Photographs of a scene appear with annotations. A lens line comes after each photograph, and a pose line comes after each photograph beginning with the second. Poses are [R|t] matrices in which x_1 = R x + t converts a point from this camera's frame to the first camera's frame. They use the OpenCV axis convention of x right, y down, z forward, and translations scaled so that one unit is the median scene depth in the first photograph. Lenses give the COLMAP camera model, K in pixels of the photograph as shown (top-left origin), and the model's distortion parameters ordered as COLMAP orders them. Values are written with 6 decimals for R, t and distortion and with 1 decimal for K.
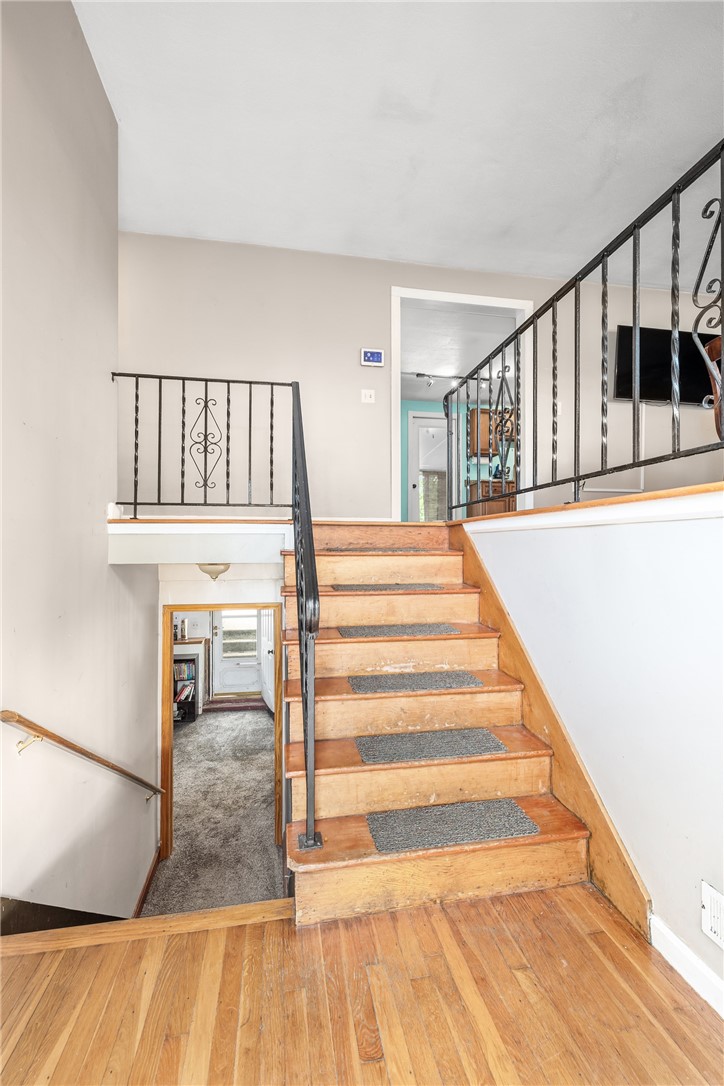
lens RADIAL K [[462.7, 0, 360.3], [0, 462.7, 543.5], [0, 0, 1]] dist [0.005349, 0.000106]
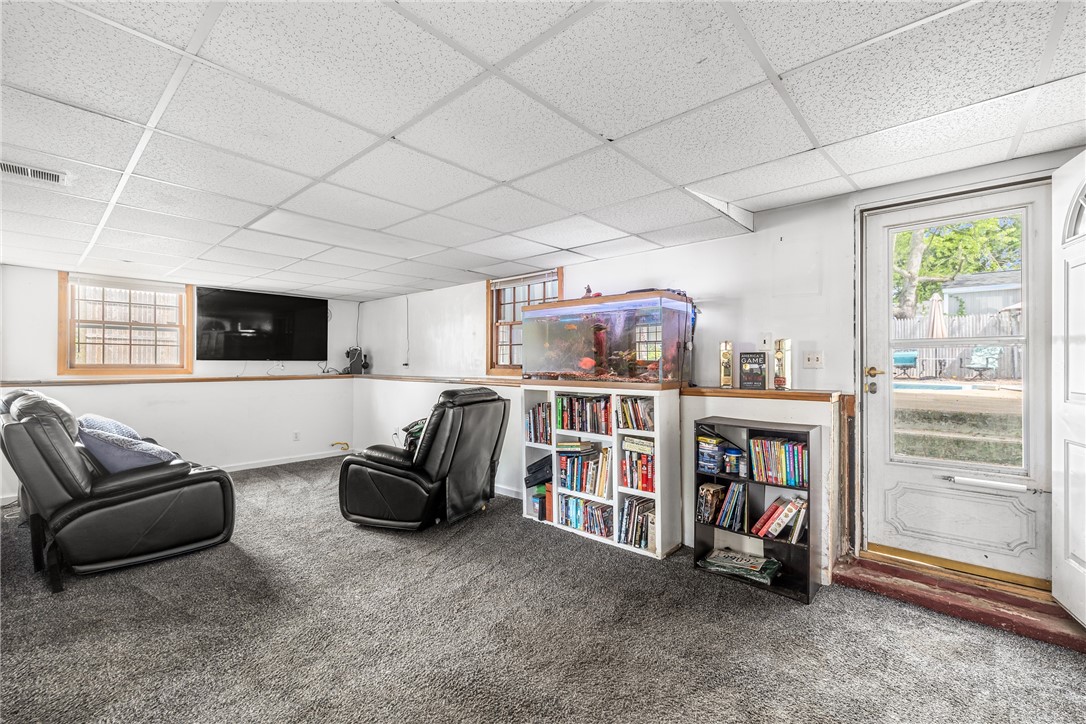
lens RADIAL K [[462.7, 0, 540.9], [0, 462.7, 364.5], [0, 0, 1]] dist [0.005349, 0.000106]
pose [[0.621230, -0.001387, -0.783627, -0.195532], [0.002572, 0.999997, 0.000269, 0.189098], [0.783624, -0.002183, 0.621232, 0.590272]]
